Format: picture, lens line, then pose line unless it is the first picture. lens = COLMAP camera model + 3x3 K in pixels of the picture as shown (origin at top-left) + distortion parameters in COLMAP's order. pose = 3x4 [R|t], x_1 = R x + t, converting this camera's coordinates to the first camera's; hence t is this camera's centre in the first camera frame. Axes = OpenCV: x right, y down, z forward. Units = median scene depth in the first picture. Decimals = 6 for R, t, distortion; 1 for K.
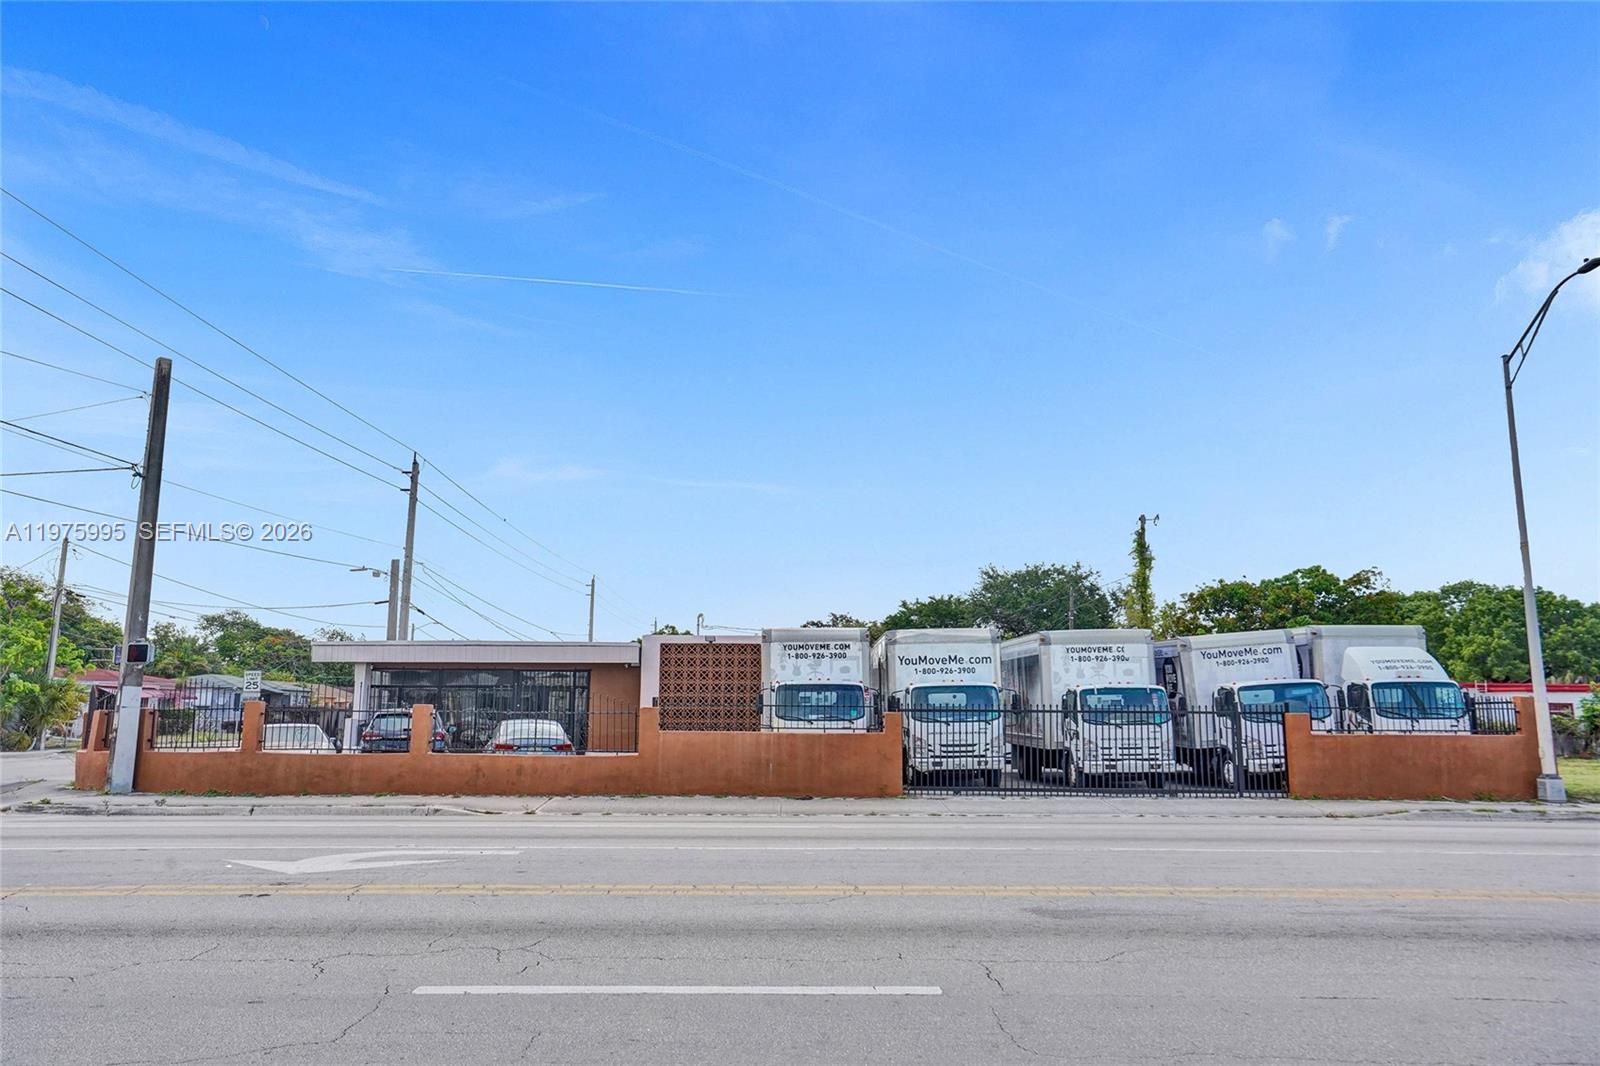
lens RADIAL K [[1142.5, 0, 800.0], [0, 1142.5, 533.0], [0, 0, 1]] dist [-0.027381, 0.081862]
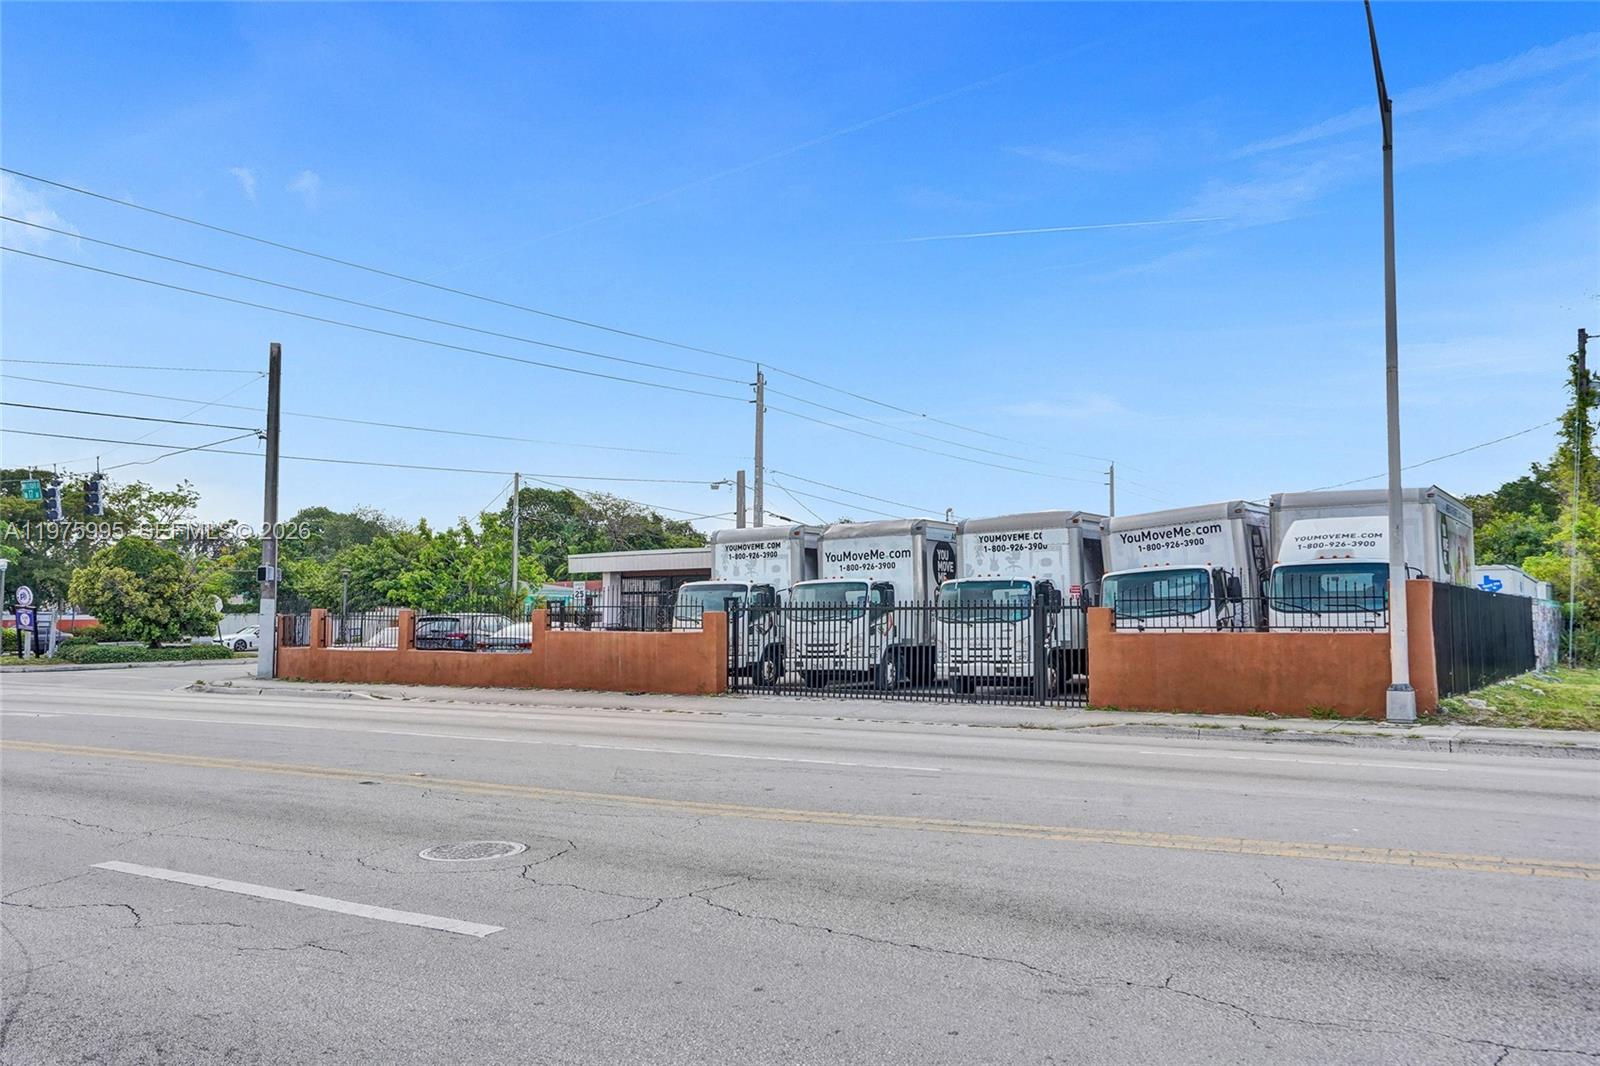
lens RADIAL K [[1292.7, 0, 797.1], [0, 1292.7, 509.9], [0, 0, 1]] dist [0.006159, 0.072527]
pose [[0.829168, -0.055321, -0.556255, 0.730166], [0.096665, 0.994290, 0.045207, 0.022817], [0.550578, -0.091255, 0.829781, 0.101641]]
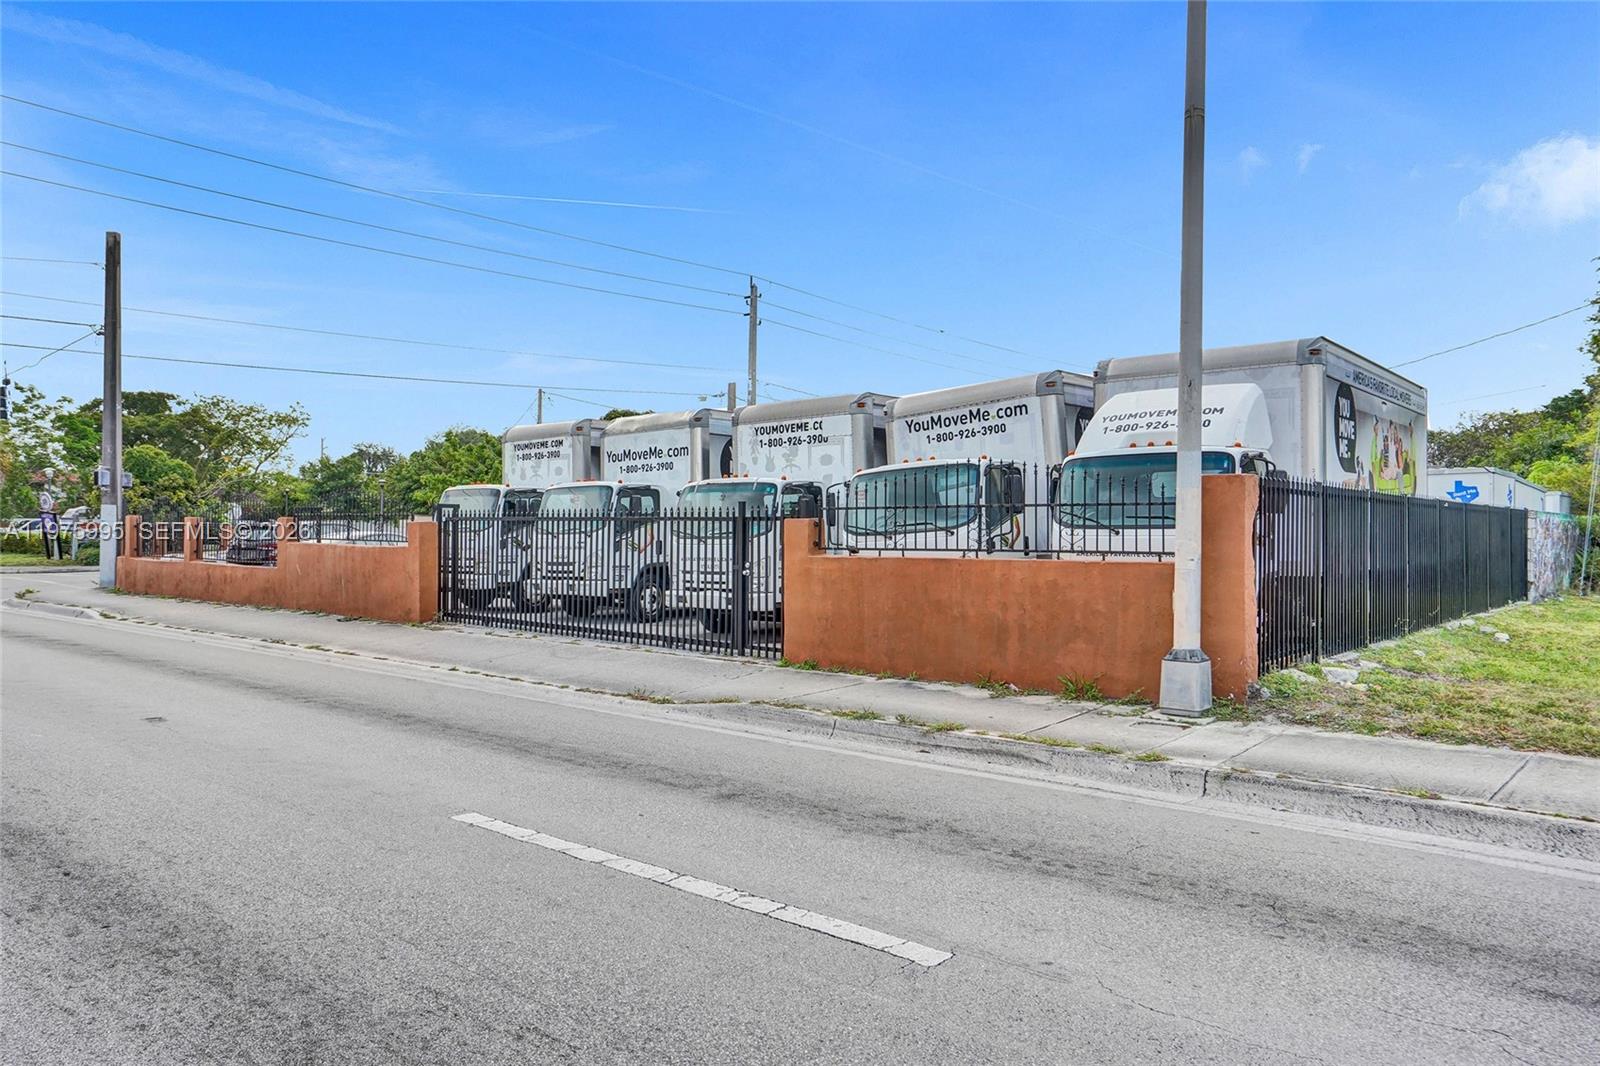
lens RADIAL K [[1107.9, 0, 781.0], [0, 1107.9, 509.9], [0, 0, 1]] dist [0.006707, 0.006982]
pose [[0.755805, -0.013307, -0.654661, 0.740293], [0.104164, 0.989506, 0.100143, 0.091059], [0.646458, -0.143881, 0.749260, 0.542188]]
